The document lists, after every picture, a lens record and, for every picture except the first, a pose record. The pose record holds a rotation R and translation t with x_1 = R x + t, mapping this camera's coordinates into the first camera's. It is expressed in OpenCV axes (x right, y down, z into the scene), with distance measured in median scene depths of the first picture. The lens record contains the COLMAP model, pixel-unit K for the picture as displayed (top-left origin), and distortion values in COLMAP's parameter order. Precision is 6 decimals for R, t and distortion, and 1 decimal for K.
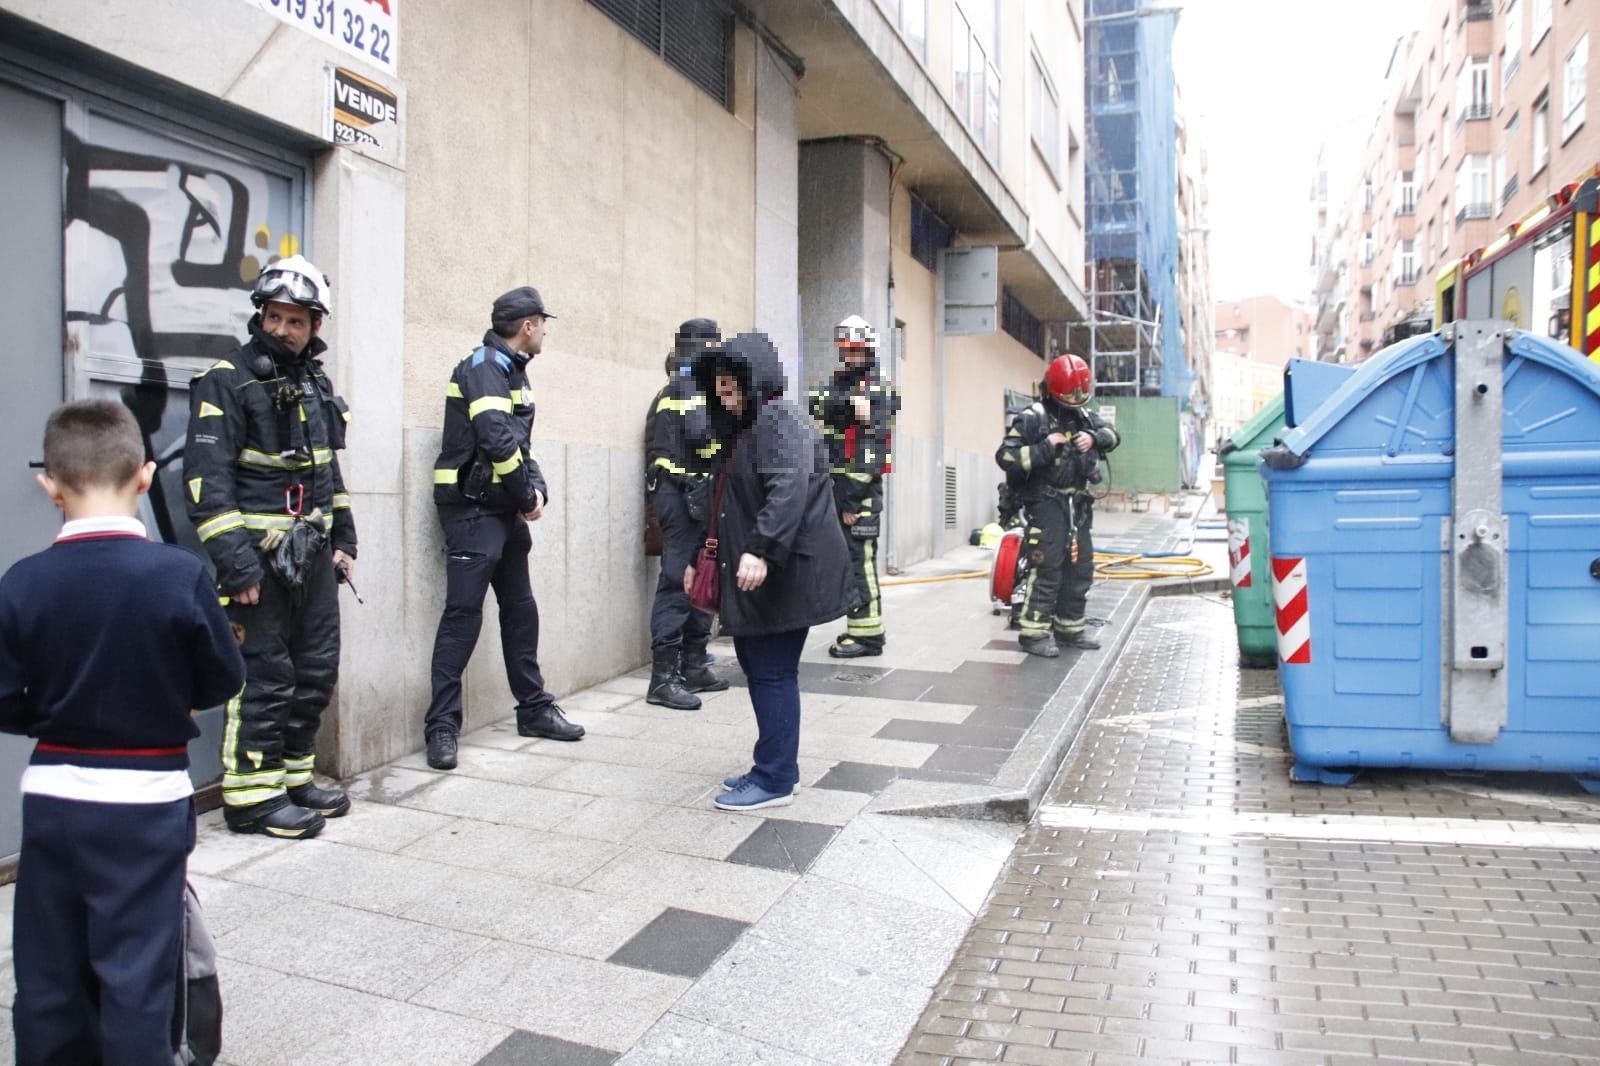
lens RADIAL K [[1322.5, 0, 800.7], [0, 1322.5, 540.6], [0, 0, 1]] dist [-0.152138, 0.157648]
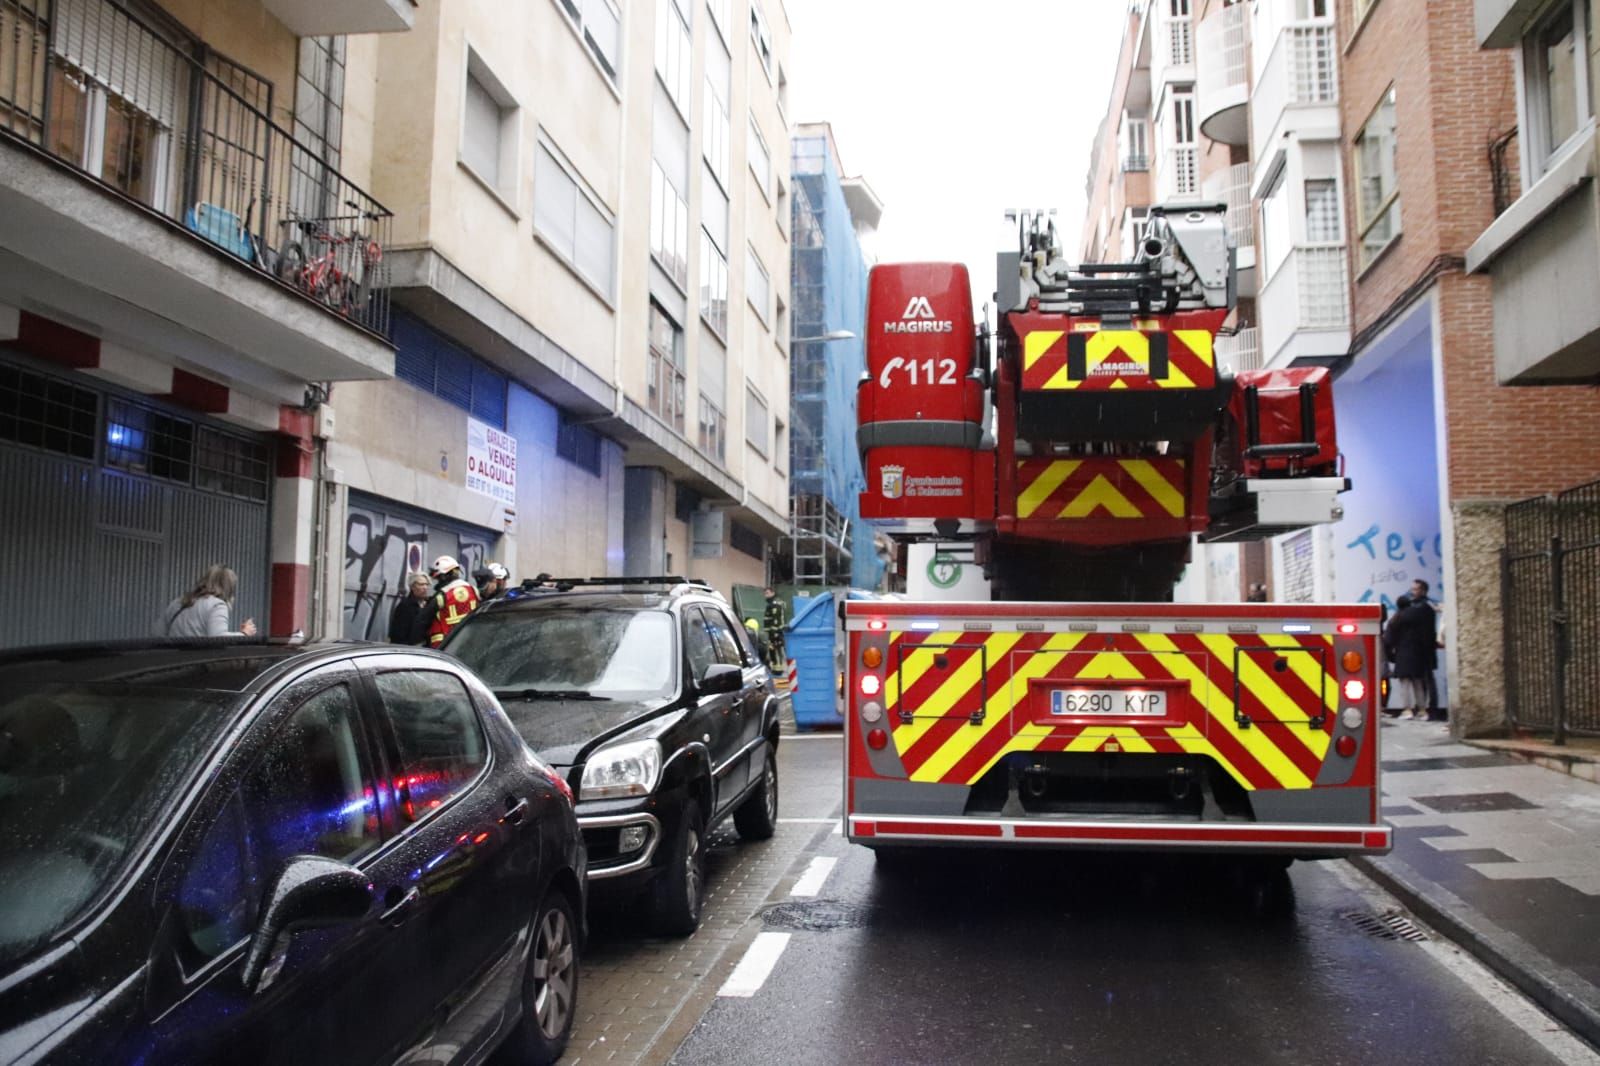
lens RADIAL K [[1322.5, 0, 800.7], [0, 1322.5, 540.6], [0, 0, 1]] dist [-0.152138, 0.157648]
pose [[0.984140, 0.019273, 0.176345, -0.069032], [0.002568, 0.992429, -0.122793, 0.045797], [-0.177376, 0.121298, 0.976639, -0.832556]]
